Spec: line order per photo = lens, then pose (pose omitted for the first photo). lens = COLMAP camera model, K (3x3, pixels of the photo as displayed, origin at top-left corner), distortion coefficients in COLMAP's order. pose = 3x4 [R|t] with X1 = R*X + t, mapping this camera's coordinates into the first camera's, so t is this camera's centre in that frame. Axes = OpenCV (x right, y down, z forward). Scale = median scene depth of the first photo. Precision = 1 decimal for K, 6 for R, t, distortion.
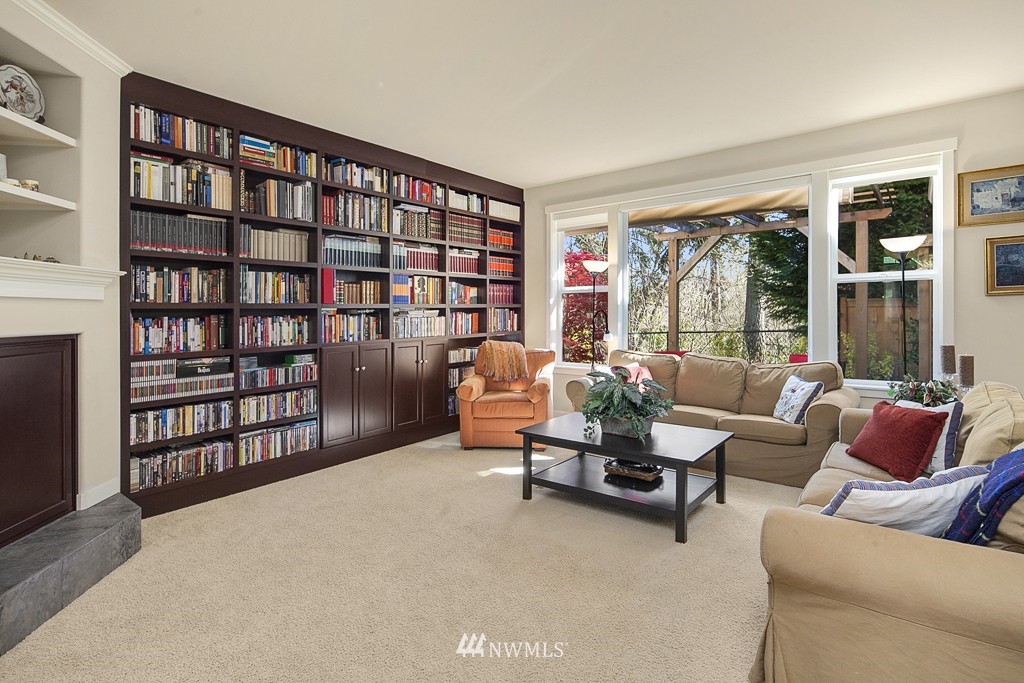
lens RADIAL K [[504.8, 0, 512.1], [0, 504.8, 322.4], [0, 0, 1]] dist [-0.002849, -0.002253]
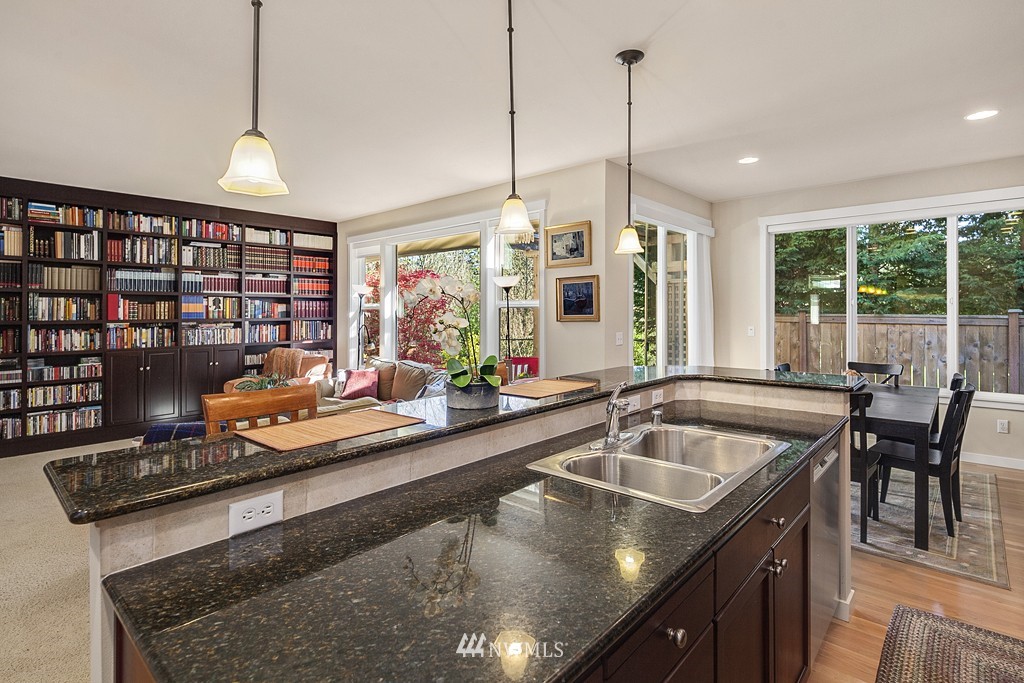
lens RADIAL K [[504.8, 0, 512.1], [0, 504.8, 322.4], [0, 0, 1]] dist [-0.002849, -0.002253]
pose [[0.997844, 0.011980, -0.064523, 0.809239], [-0.011958, 0.999928, 0.000727, -0.045212], [0.064527, 0.000046, 0.997916, -0.285829]]
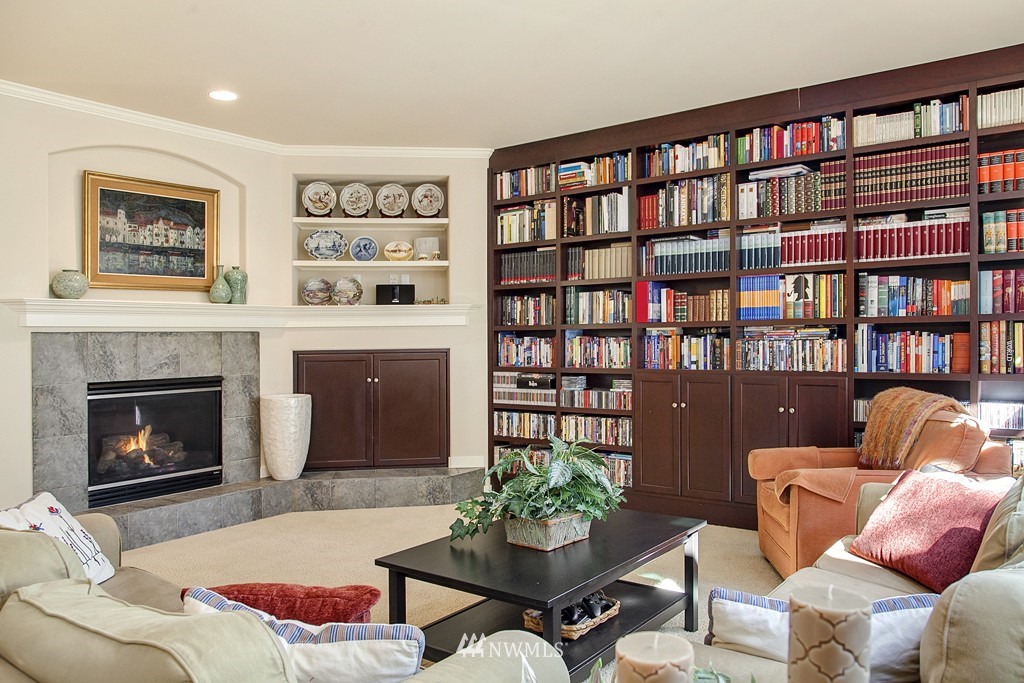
lens RADIAL K [[759.6, 0, 512.0], [0, 759.6, 341.5], [0, 0, 1]] dist [-0.036451, 0.001145]
pose [[0.019433, 0.018370, -0.999642, 0.933674], [-0.007702, 0.999804, 0.018223, -0.027734], [0.999781, 0.007345, 0.019570, 0.770853]]
